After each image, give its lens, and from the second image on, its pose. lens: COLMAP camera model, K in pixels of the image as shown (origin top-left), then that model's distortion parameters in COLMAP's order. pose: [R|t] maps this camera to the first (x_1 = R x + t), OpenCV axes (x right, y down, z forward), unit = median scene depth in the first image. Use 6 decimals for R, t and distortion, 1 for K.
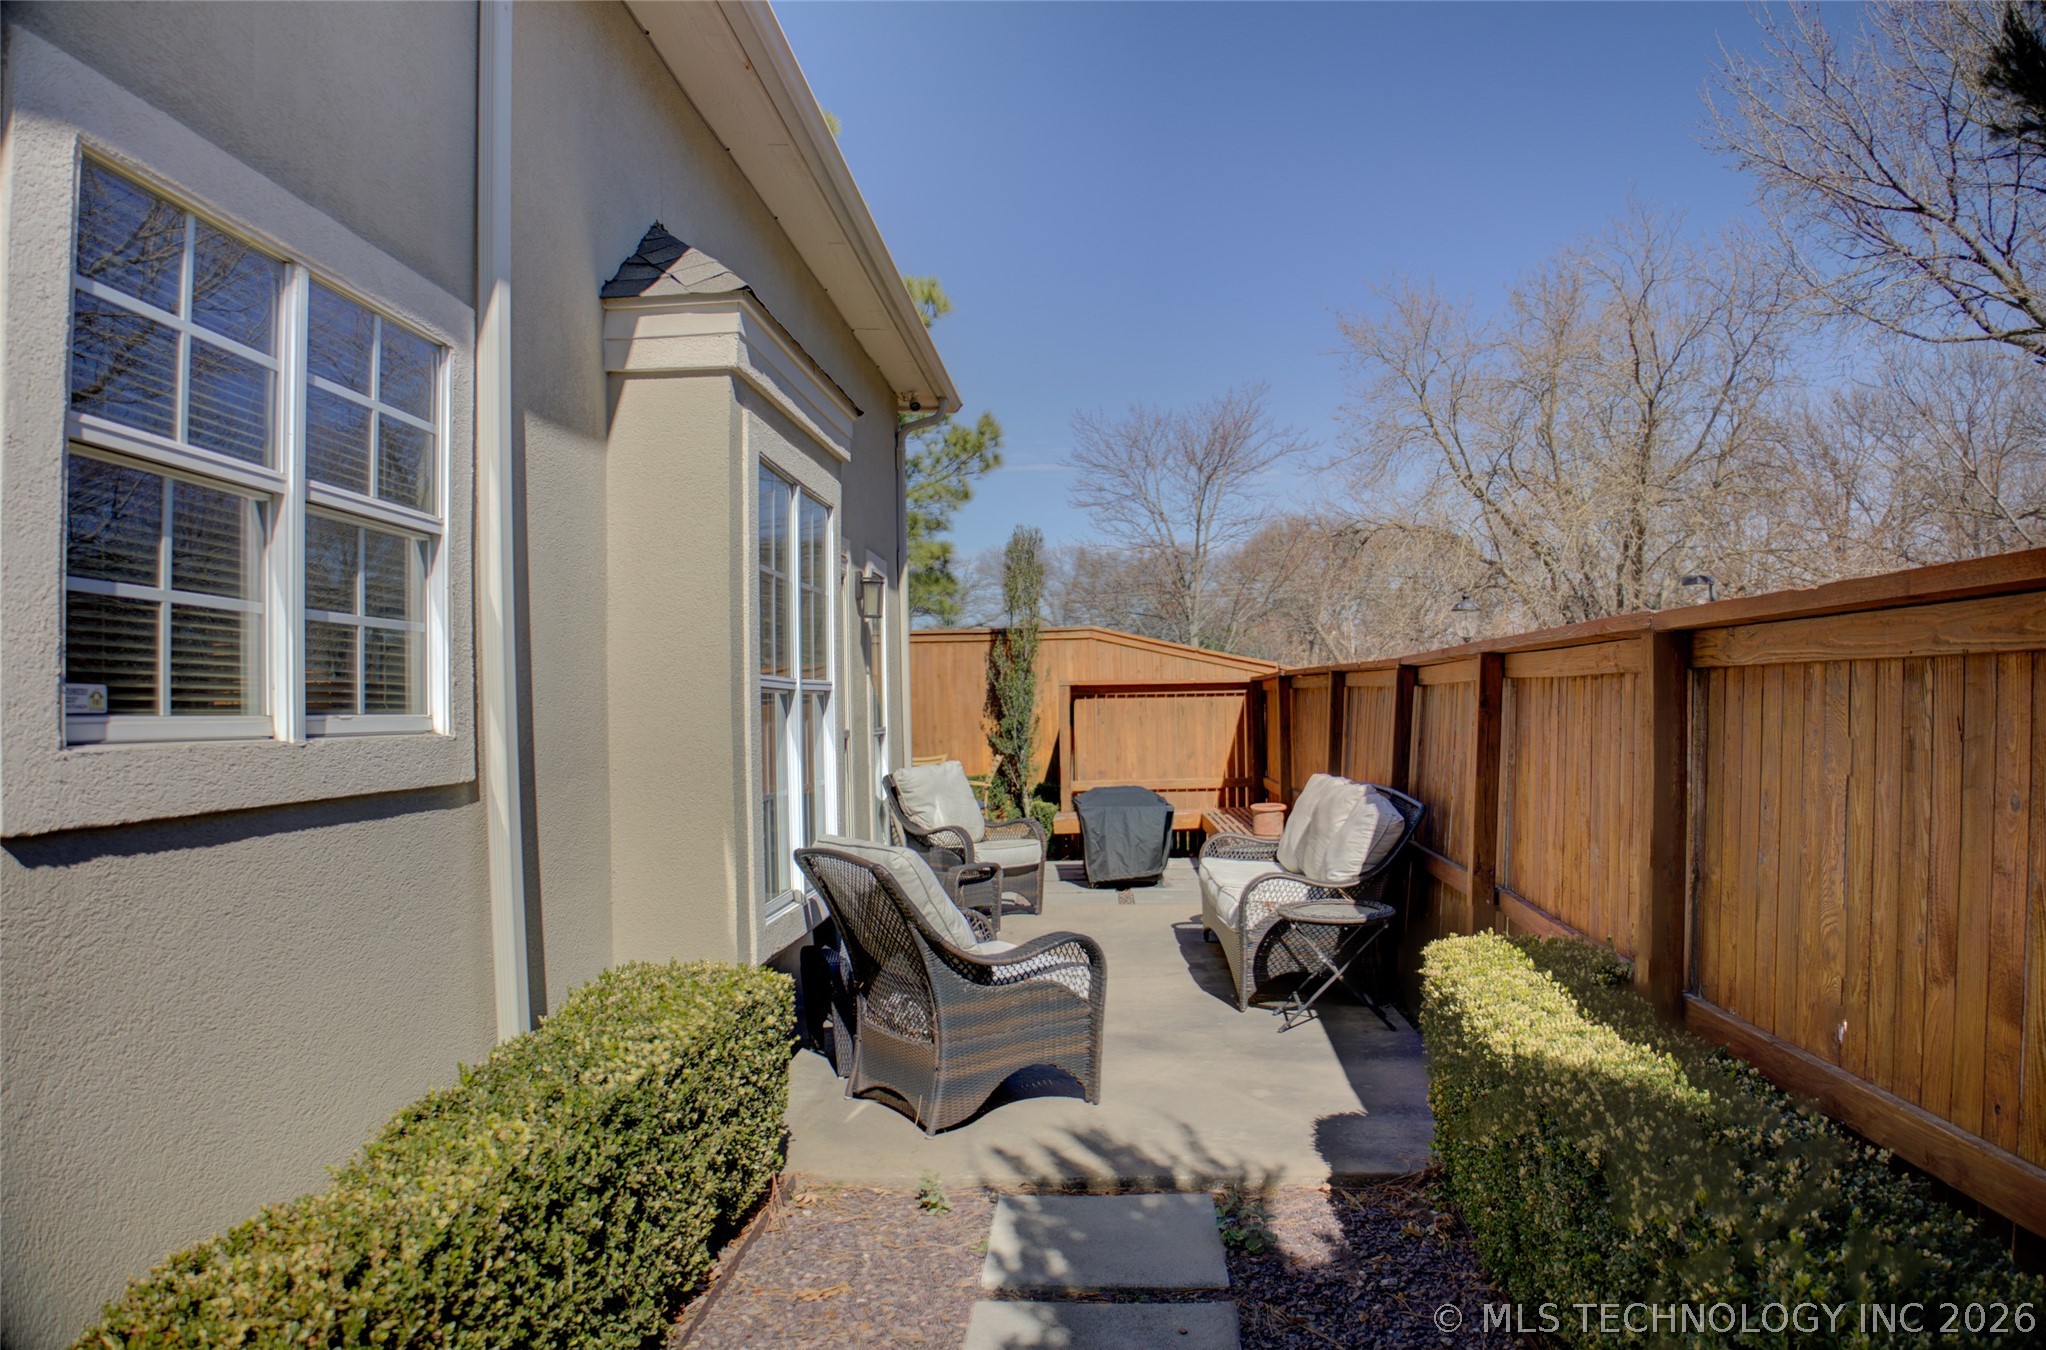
lens RADIAL K [[1391.3, 0, 1027.9], [0, 1391.3, 681.6], [0, 0, 1]] dist [-0.138229, 0.058792]
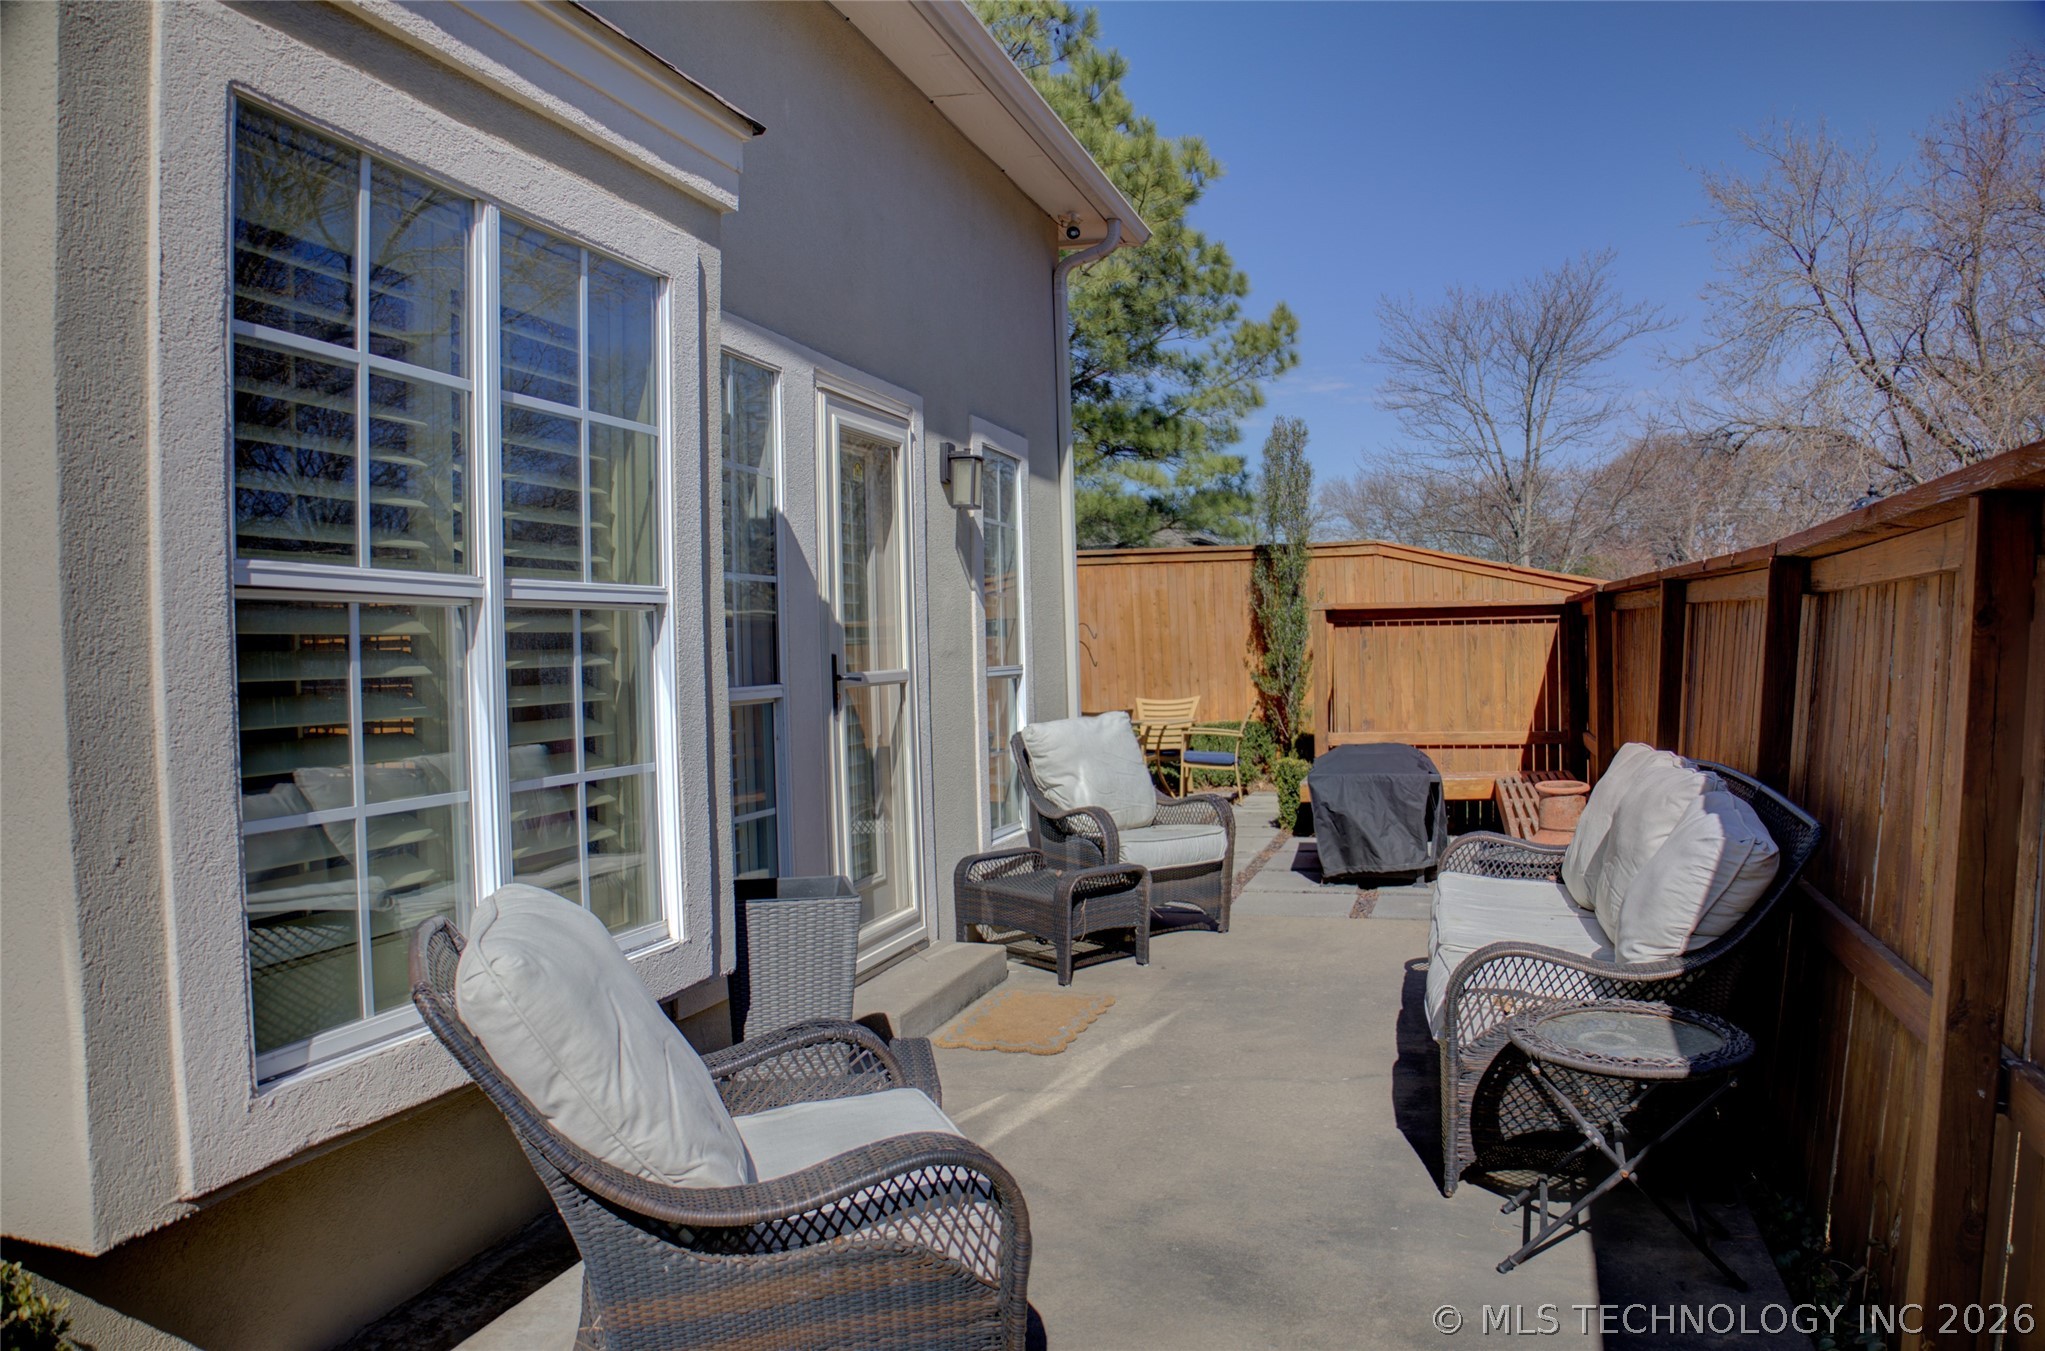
lens RADIAL K [[1394.3, 0, 1022.5], [0, 1394.3, 675.5], [0, 0, 1]] dist [-0.092105, 0.002411]
pose [[0.969497, 0.001437, -0.245098, 0.060465], [0.008942, 0.999110, 0.041229, 0.005839], [0.244940, -0.042163, 0.968621, 0.217911]]
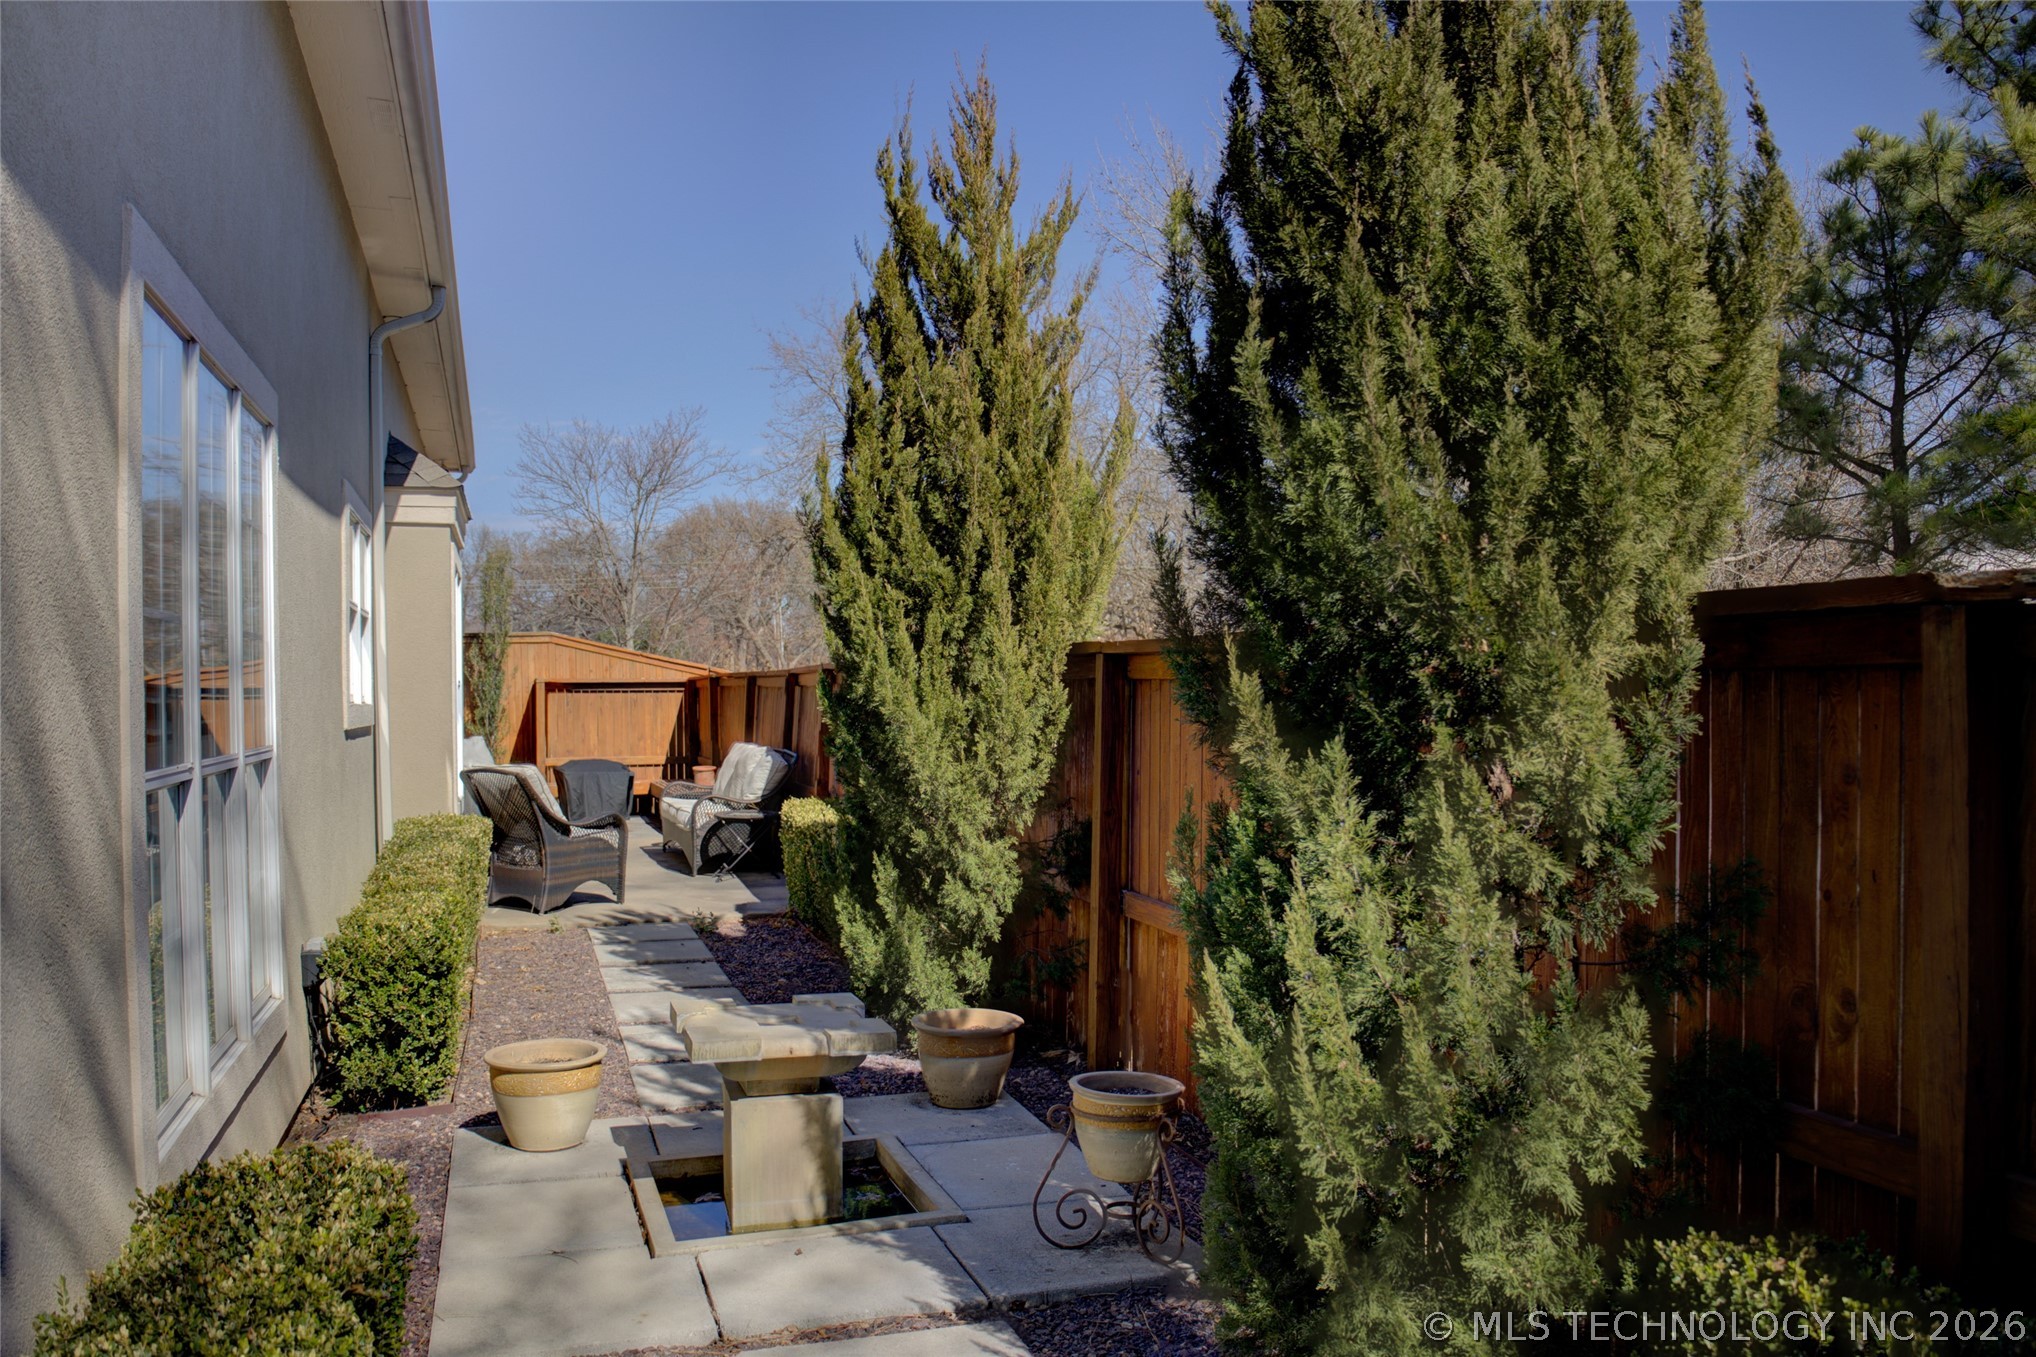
lens RADIAL K [[1492.8, 0, 1020.5], [0, 1492.8, 707.4], [0, 0, 1]] dist [-0.136109, 0.000823]
pose [[0.924797, 0.005637, 0.380418, -0.081199], [-0.012917, 0.999779, 0.016586, -0.002568], [-0.380240, -0.020252, 0.924666, -0.407122]]
